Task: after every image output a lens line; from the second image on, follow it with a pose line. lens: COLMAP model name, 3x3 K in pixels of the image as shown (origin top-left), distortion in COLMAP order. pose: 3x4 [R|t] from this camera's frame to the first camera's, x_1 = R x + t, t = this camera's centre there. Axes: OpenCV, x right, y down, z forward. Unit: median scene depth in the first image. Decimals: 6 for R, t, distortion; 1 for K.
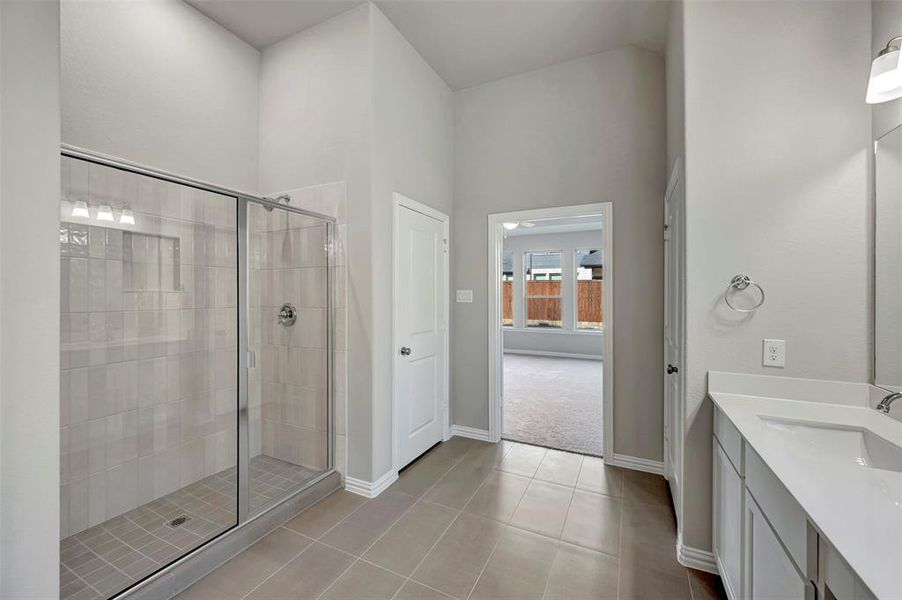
lens RADIAL K [[356.0, 0, 457.7], [0, 356.0, 298.5], [0, 0, 1]] dist [0.002964, -0.000810]
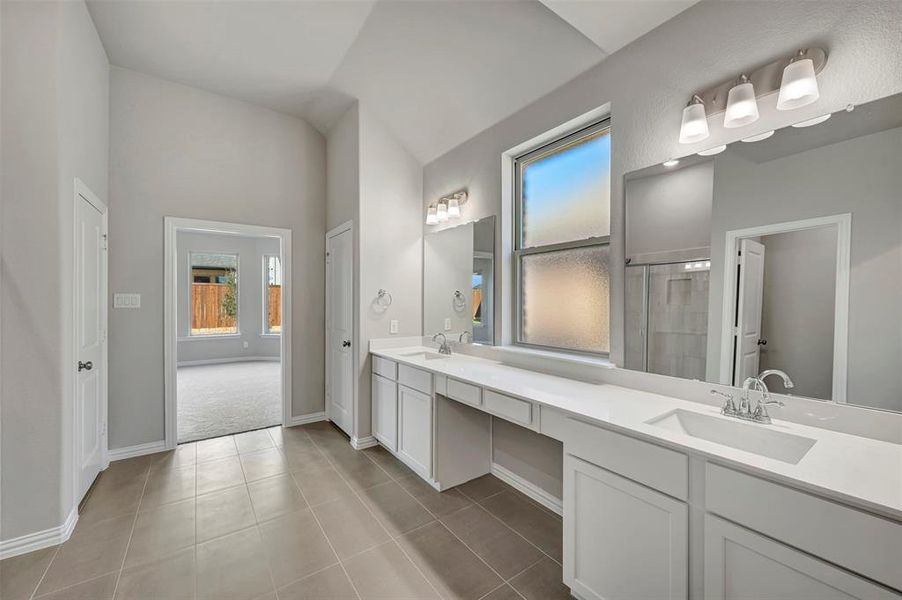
lens RADIAL K [[356.0, 0, 450.2], [0, 356.0, 301.3], [0, 0, 1]] dist [0.002964, -0.000810]
pose [[0.485776, -0.006966, 0.874055, -0.413324], [0.007897, 0.999962, 0.003580, -0.002046], [-0.874047, 0.005163, 0.485813, -0.162953]]
